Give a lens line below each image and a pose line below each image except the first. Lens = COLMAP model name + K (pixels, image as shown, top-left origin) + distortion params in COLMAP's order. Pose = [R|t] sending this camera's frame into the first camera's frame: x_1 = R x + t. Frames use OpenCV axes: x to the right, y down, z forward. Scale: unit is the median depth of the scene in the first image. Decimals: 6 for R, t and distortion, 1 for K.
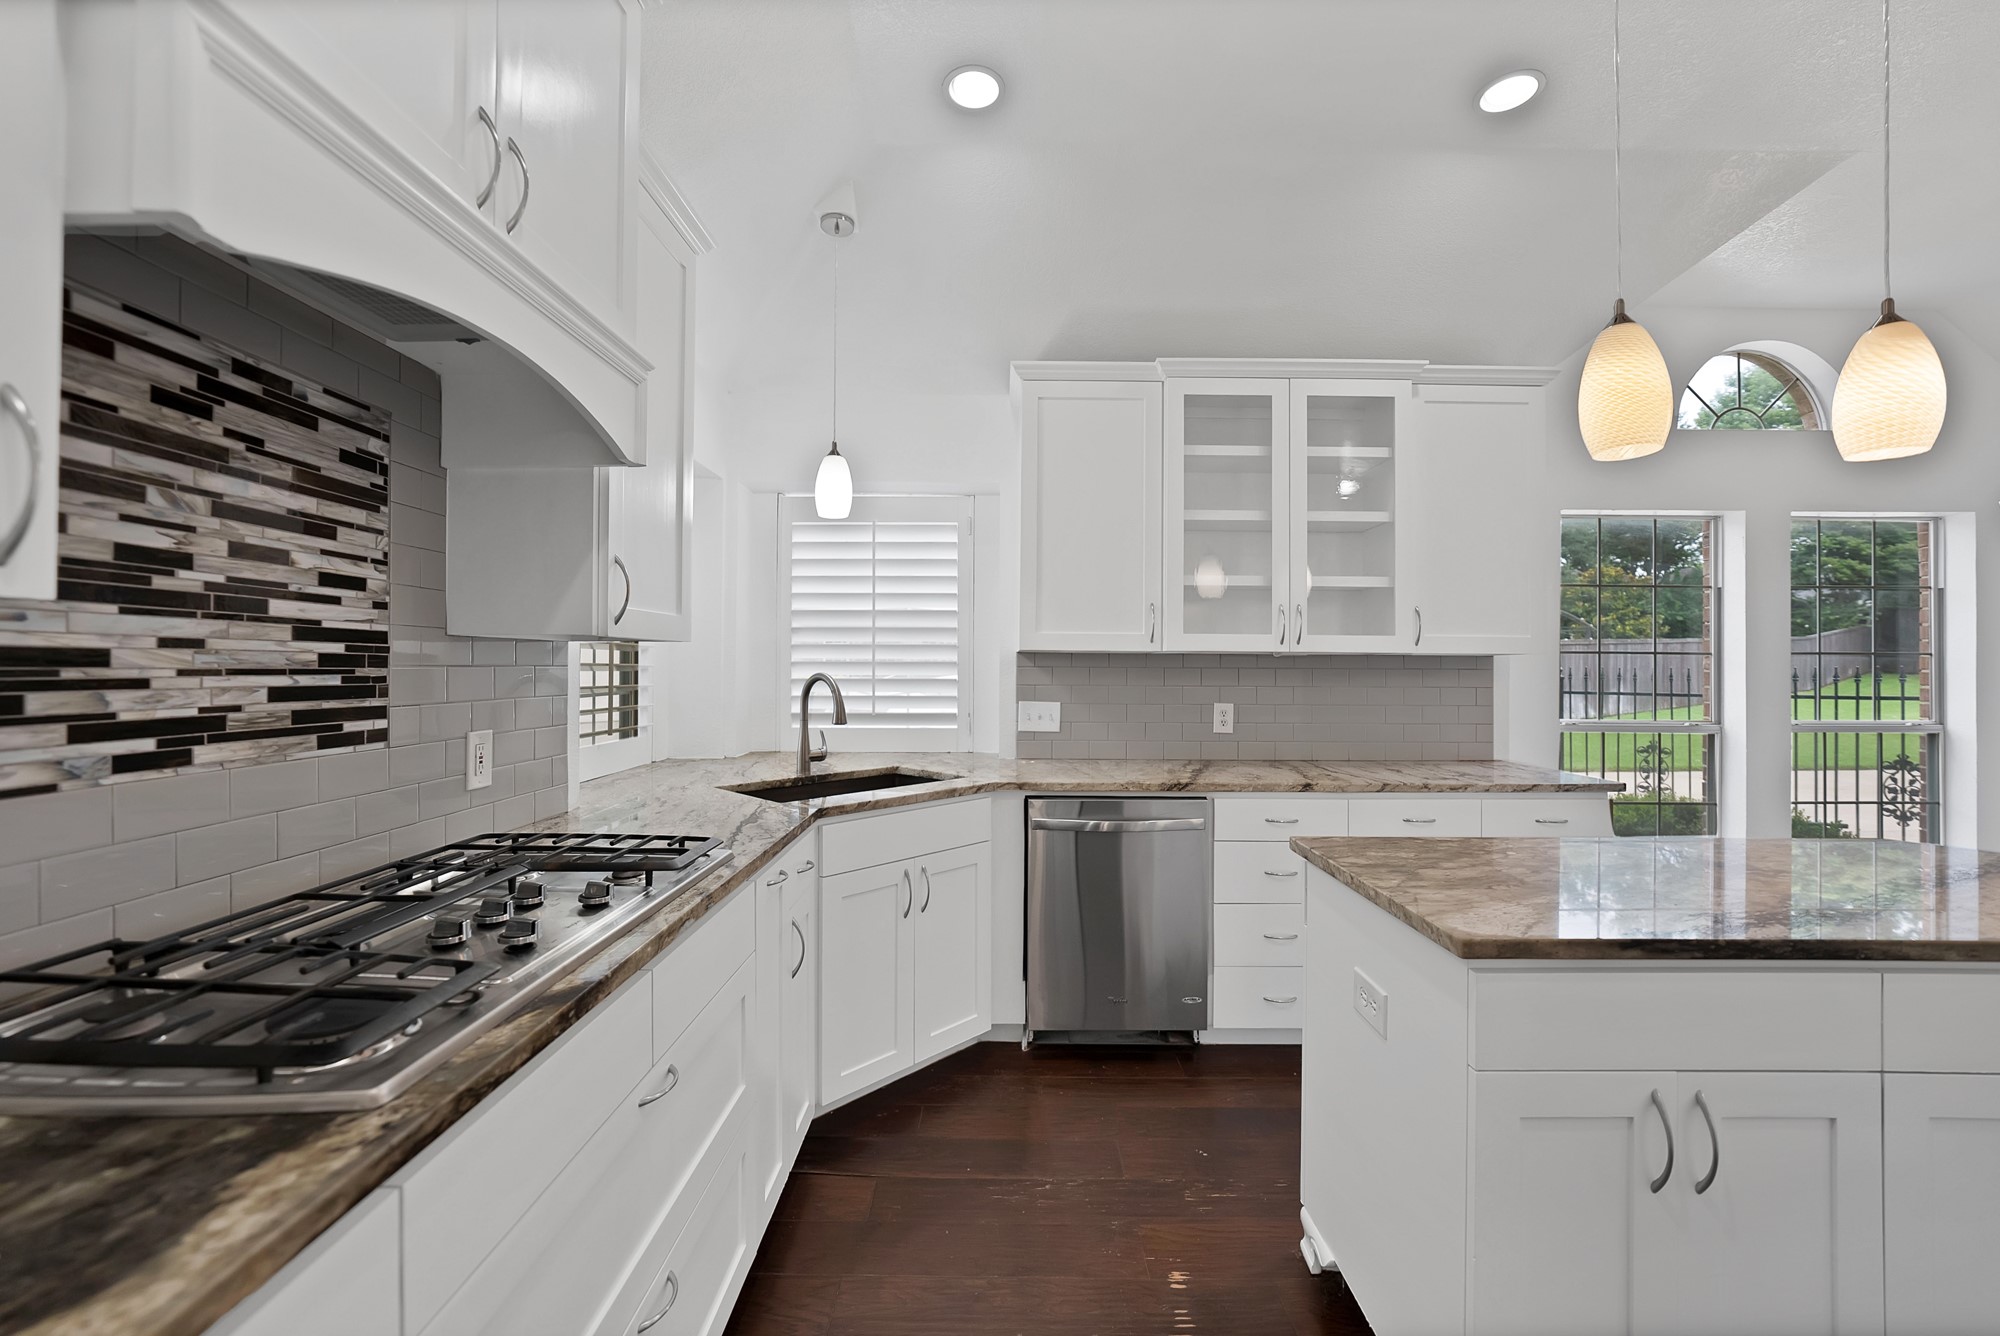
lens RADIAL K [[784.3, 0, 994.4], [0, 784.3, 659.7], [0, 0, 1]] dist [-0.001413, -0.000065]
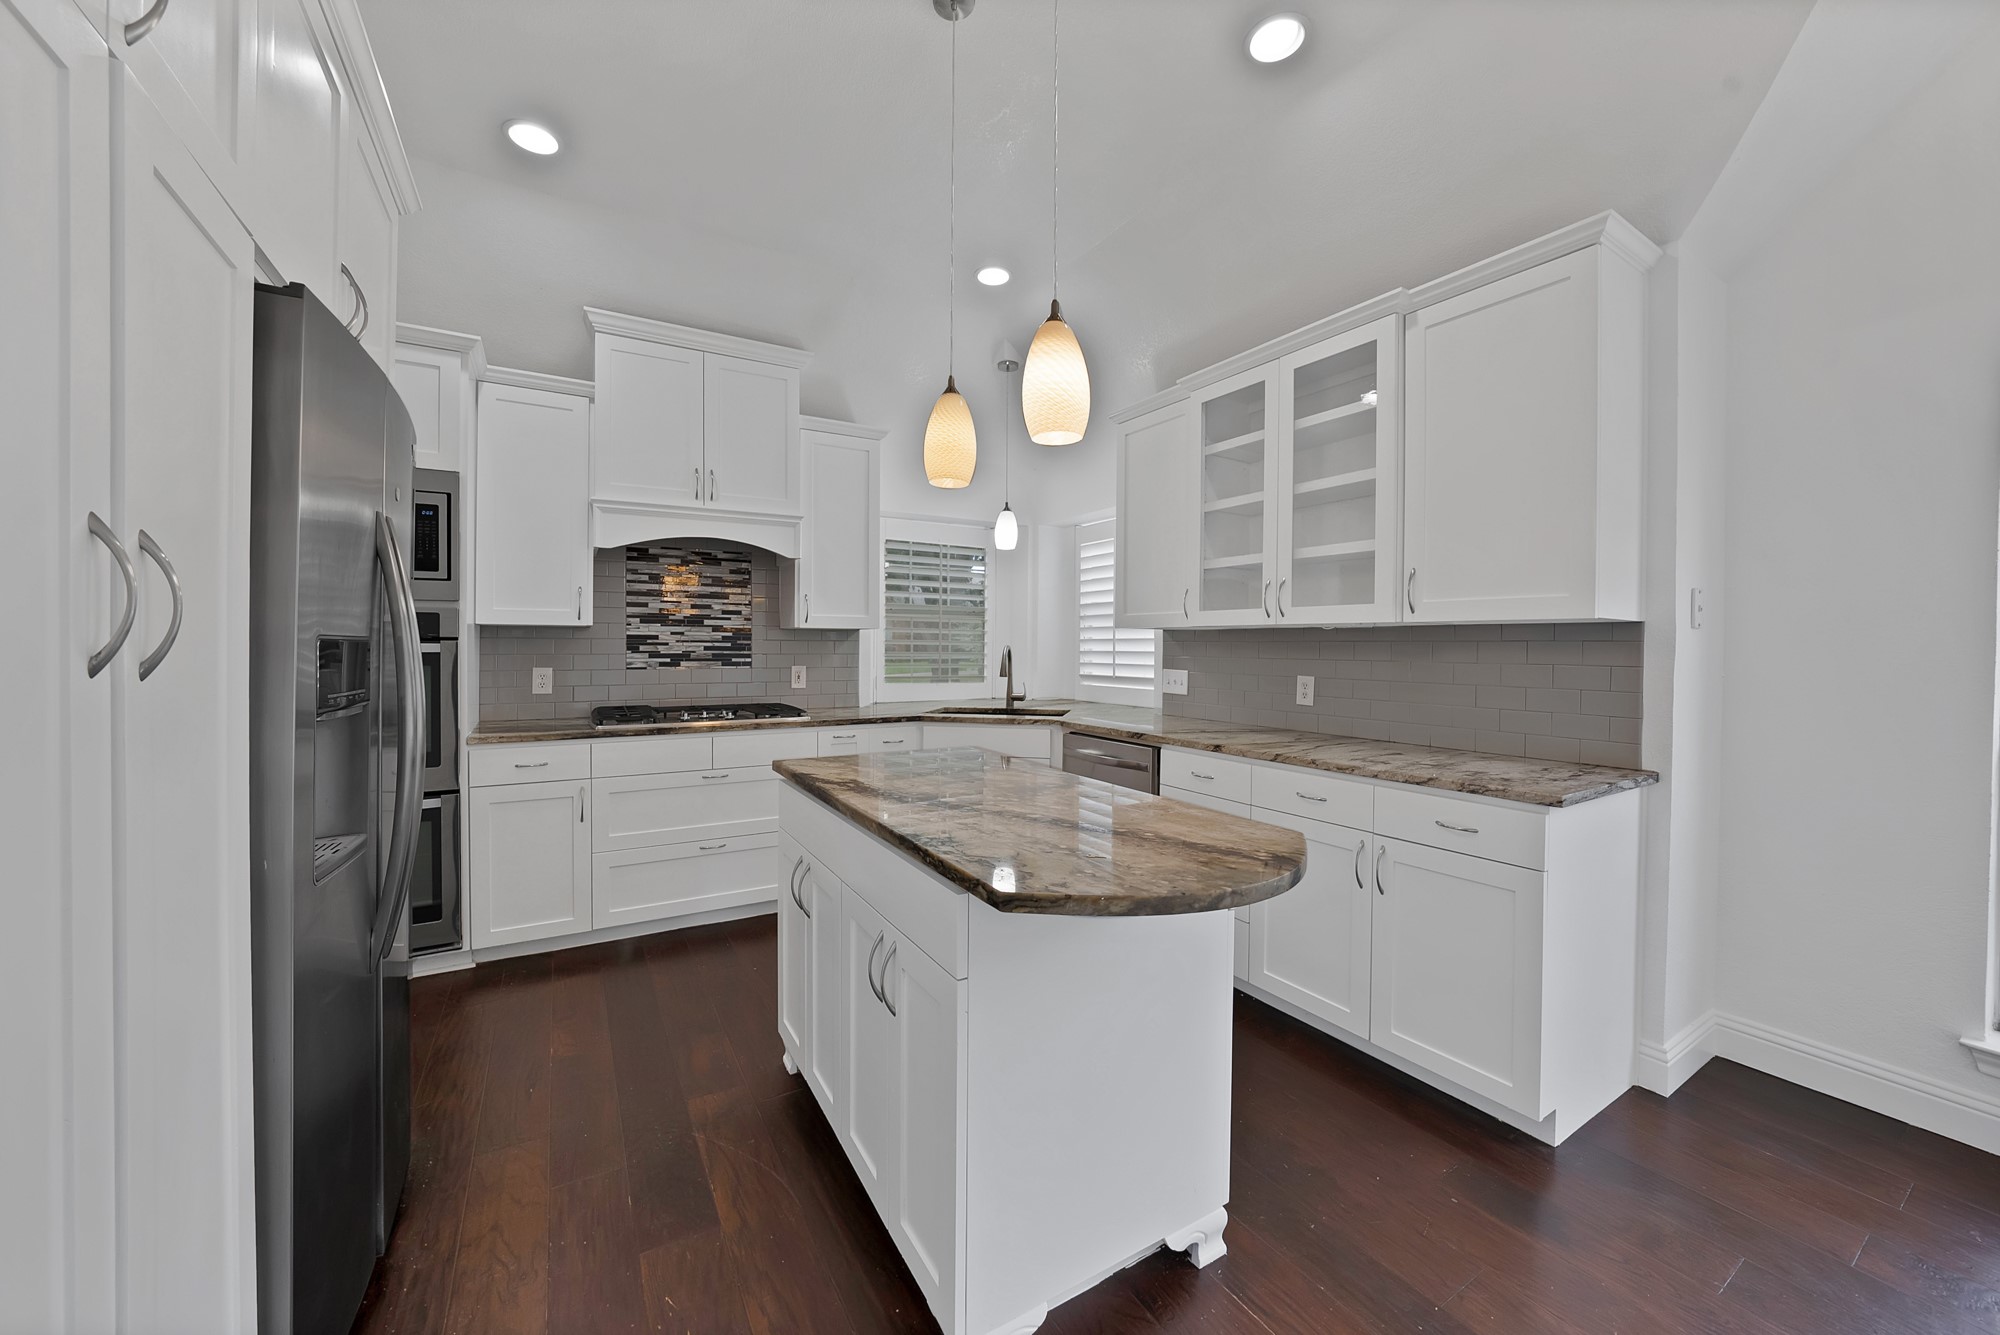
lens RADIAL K [[722.2, 0, 1000.2], [0, 722.2, 653.5], [0, 0, 1]] dist [-0.024191, 0.006137]
pose [[0.522792, 0.007217, -0.852430, 2.128898], [0.004220, 0.999930, 0.011055, 0.034569], [0.852450, -0.009377, 0.522724, 0.419547]]
